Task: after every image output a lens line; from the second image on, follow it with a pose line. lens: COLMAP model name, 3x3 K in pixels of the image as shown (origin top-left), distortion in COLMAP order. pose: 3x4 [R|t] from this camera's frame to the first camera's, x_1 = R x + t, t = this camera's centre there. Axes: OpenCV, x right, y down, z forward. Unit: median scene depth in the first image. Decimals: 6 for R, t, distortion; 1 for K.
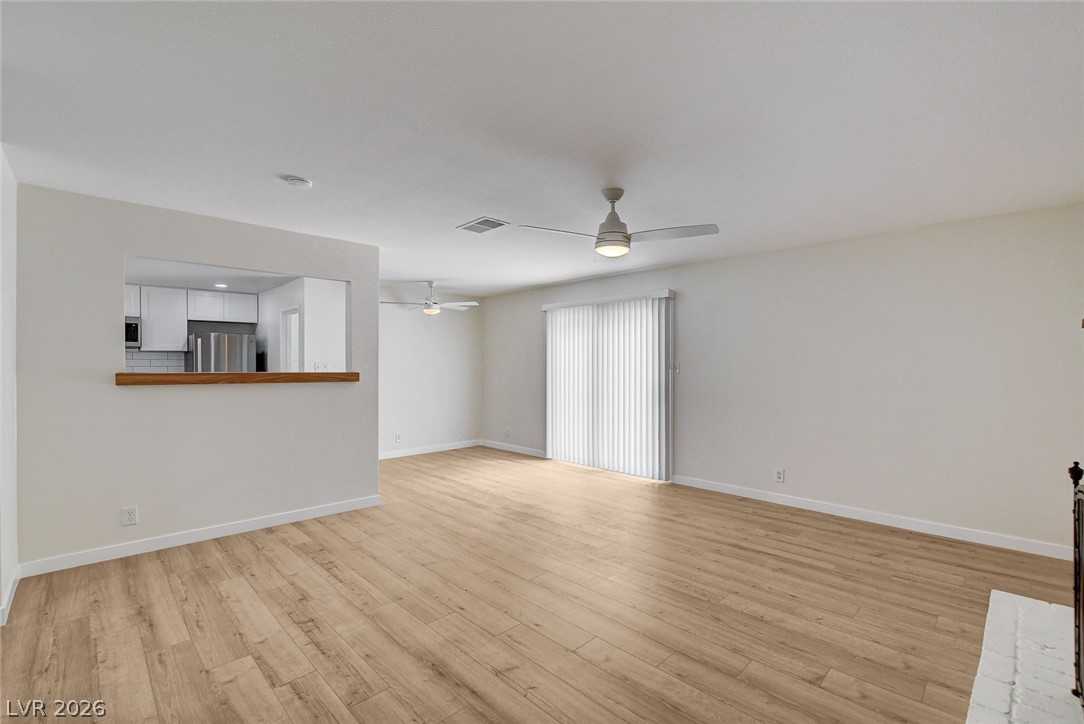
lens RADIAL K [[478.4, 0, 537.3], [0, 478.4, 367.6], [0, 0, 1]] dist [-0.024631, 0.000400]
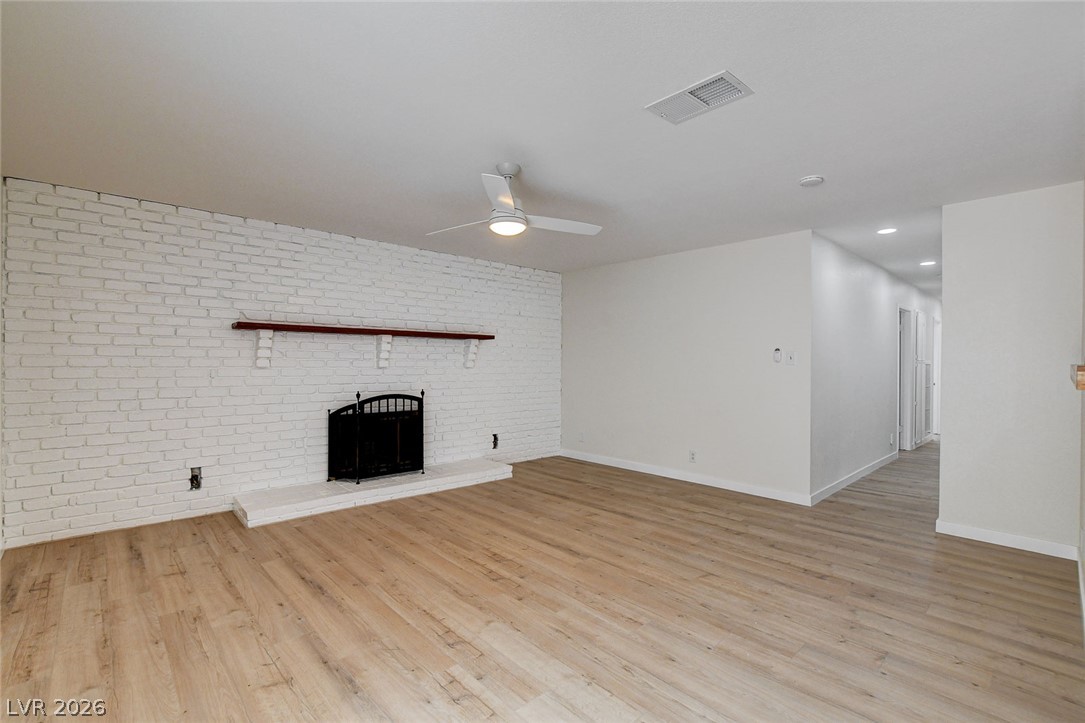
lens RADIAL K [[490.3, 0, 545.8], [0, 490.3, 361.2], [0, 0, 1]] dist [-0.018287, 0.000356]
pose [[-0.999900, -0.008729, 0.011111, 0.063362], [-0.008696, 0.999958, 0.003009, 0.012116], [-0.011137, 0.002912, -0.999934, 1.833815]]
